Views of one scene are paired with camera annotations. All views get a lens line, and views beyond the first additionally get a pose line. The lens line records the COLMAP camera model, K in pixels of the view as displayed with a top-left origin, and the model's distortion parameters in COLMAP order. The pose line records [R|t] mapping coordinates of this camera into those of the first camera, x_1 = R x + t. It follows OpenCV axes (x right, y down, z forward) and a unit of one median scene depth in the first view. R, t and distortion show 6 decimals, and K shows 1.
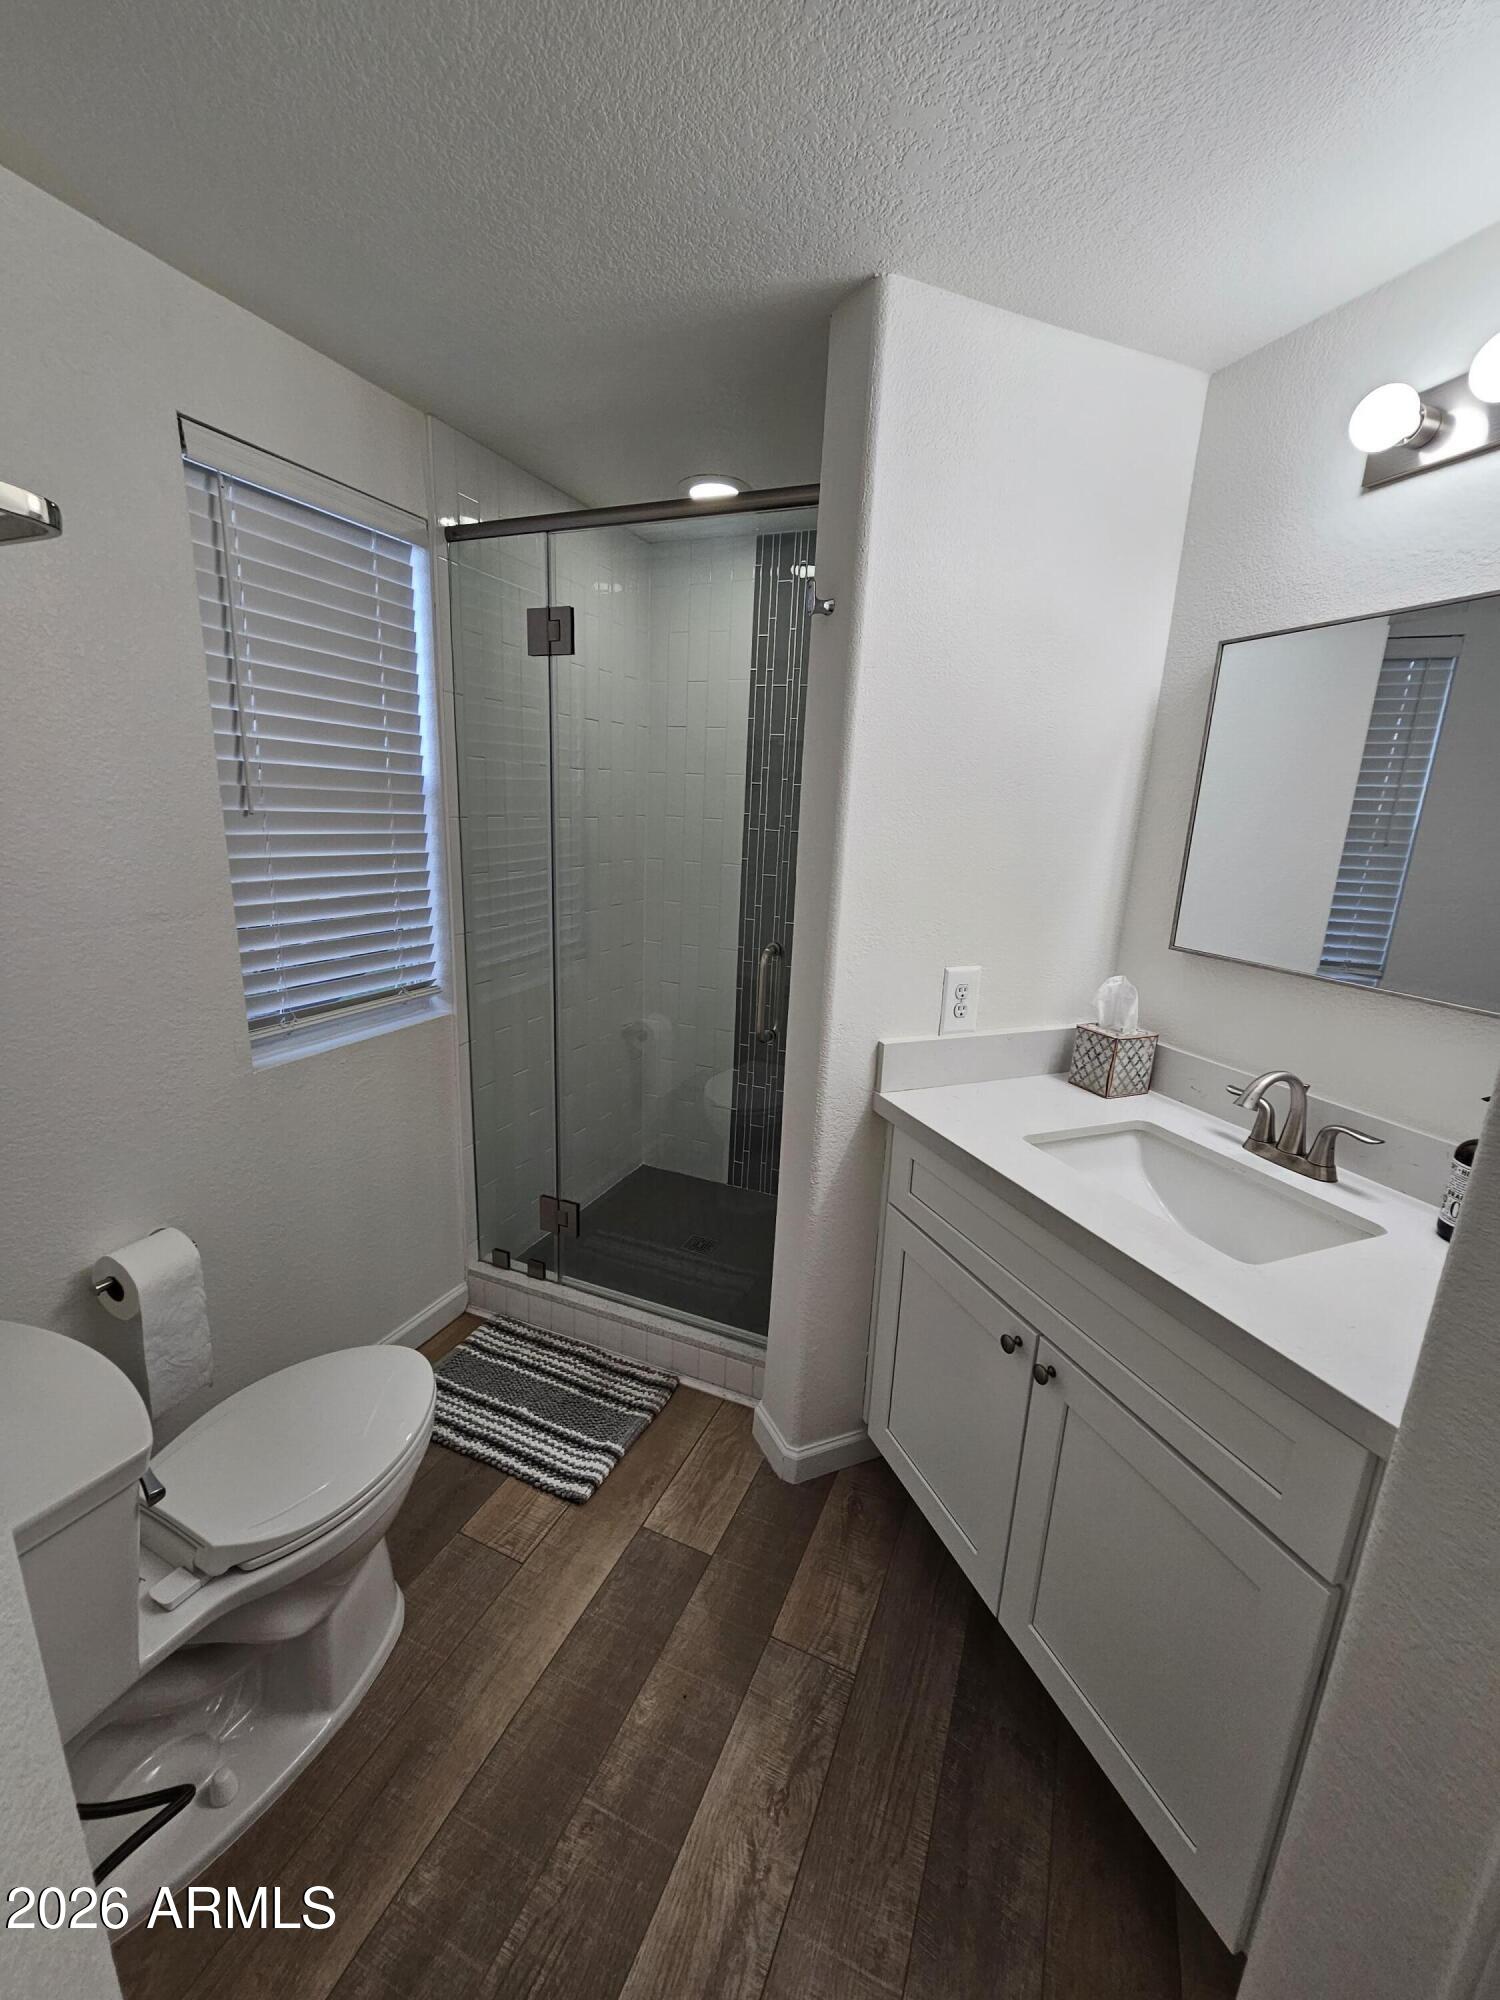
lens RADIAL K [[814.7, 0, 750.1], [0, 814.7, 1004.2], [0, 0, 1]] dist [-0.002970, 0.000646]
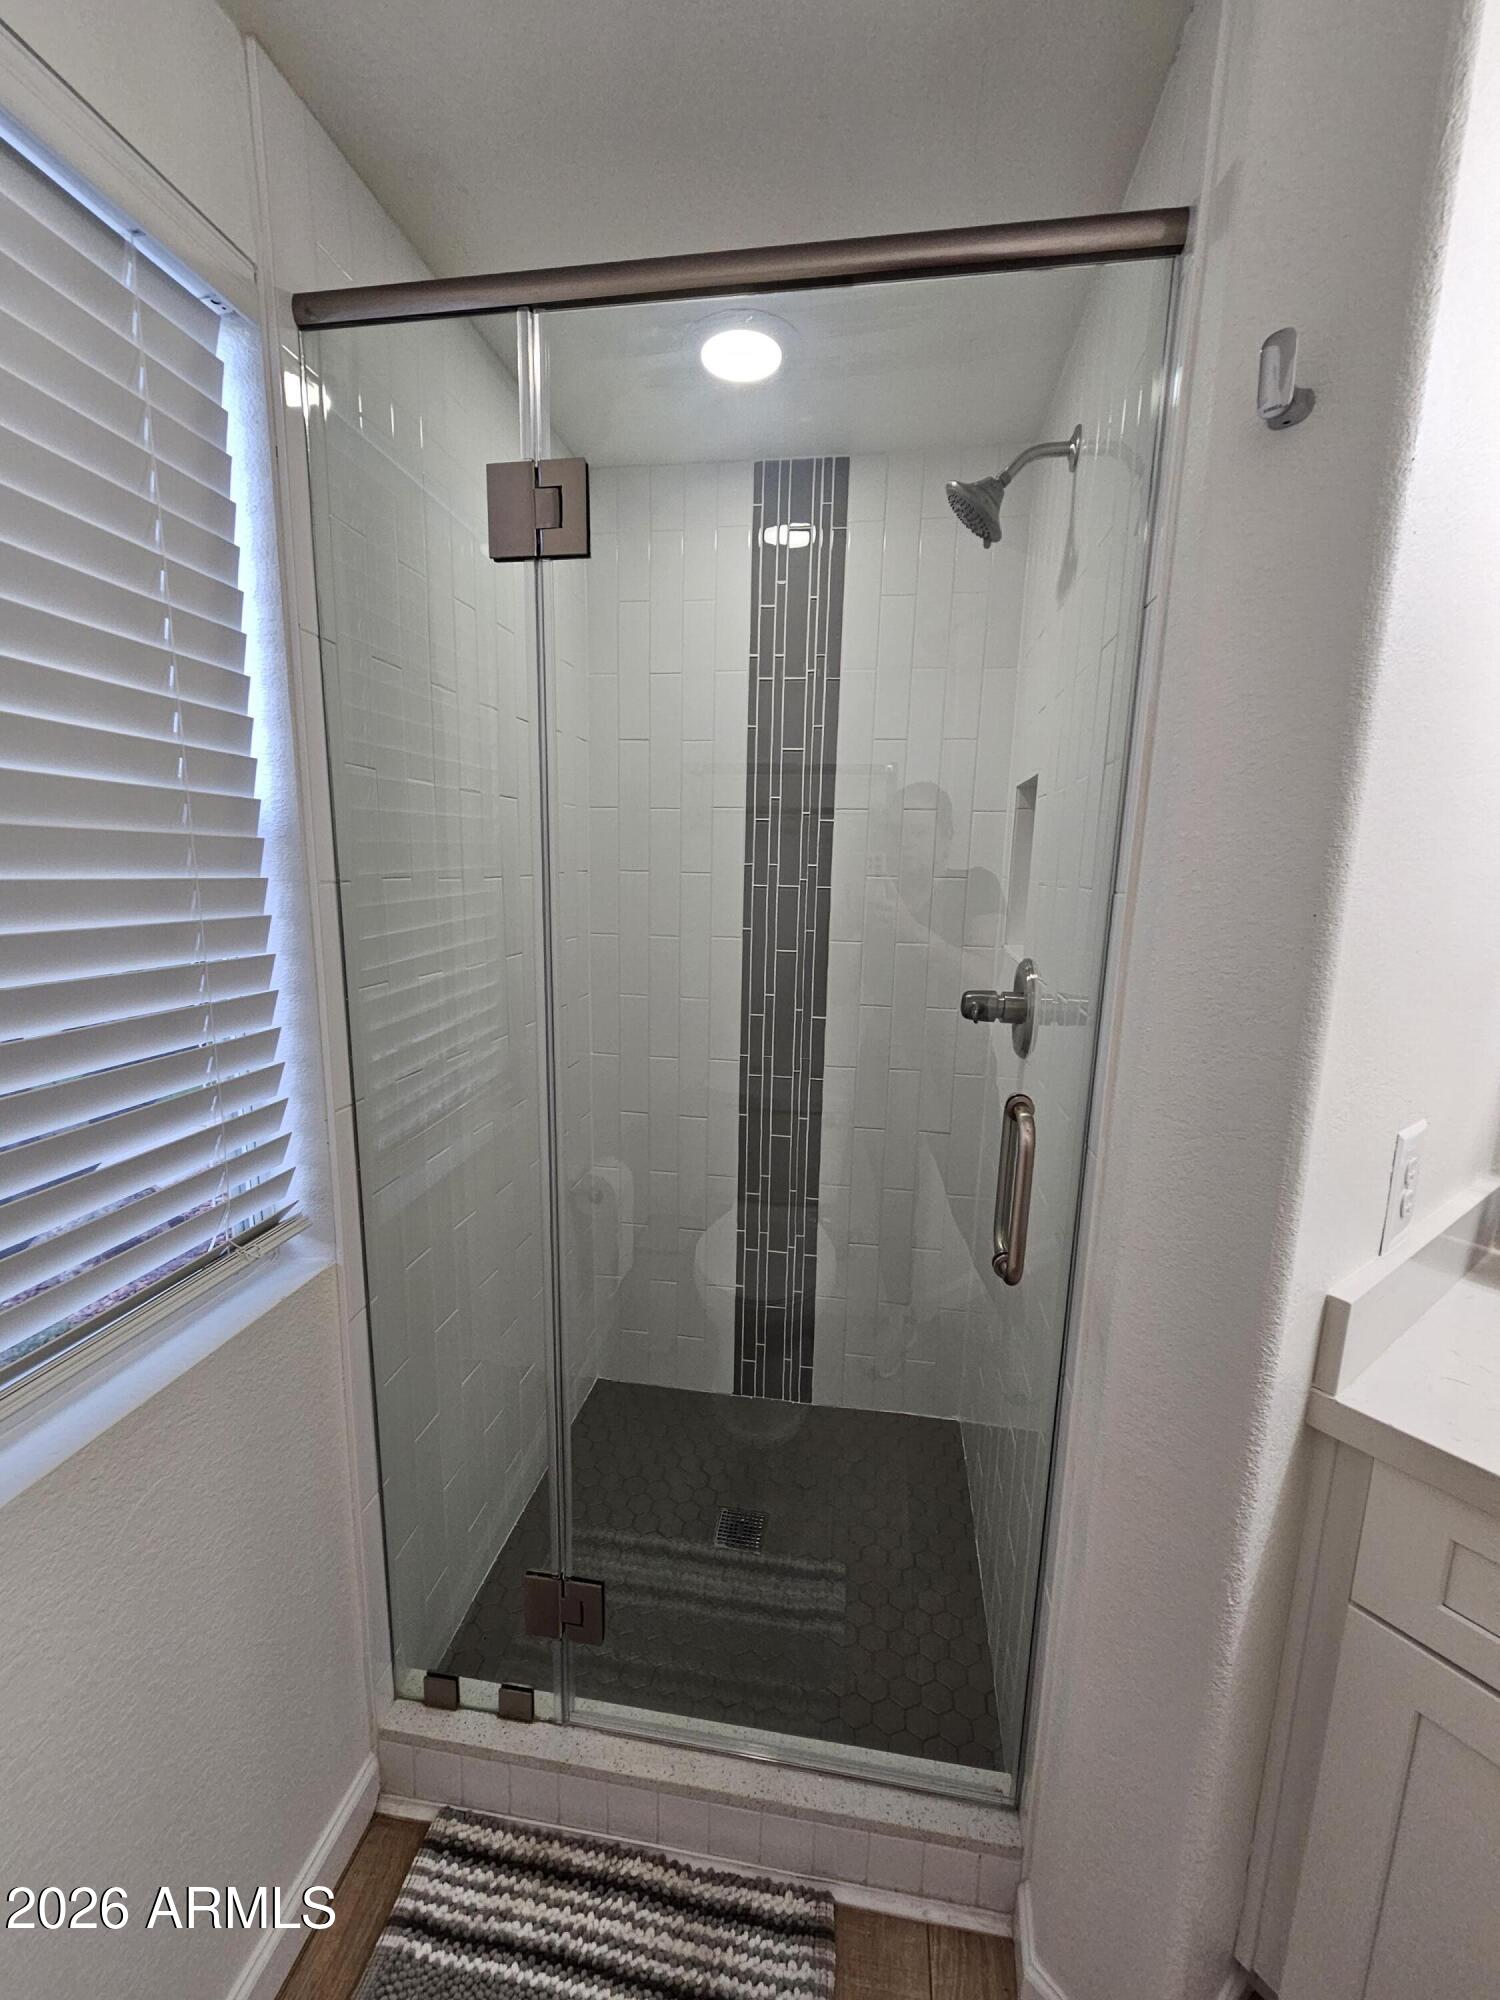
lens RADIAL K [[814.7, 0, 745.6], [0, 814.7, 1008.5], [0, 0, 1]] dist [-0.002970, 0.000646]
pose [[0.969627, -0.064148, 0.236025, -0.228577], [0.076903, 0.996012, -0.045229, -0.105564], [-0.232182, 0.062006, 0.970694, 0.442163]]
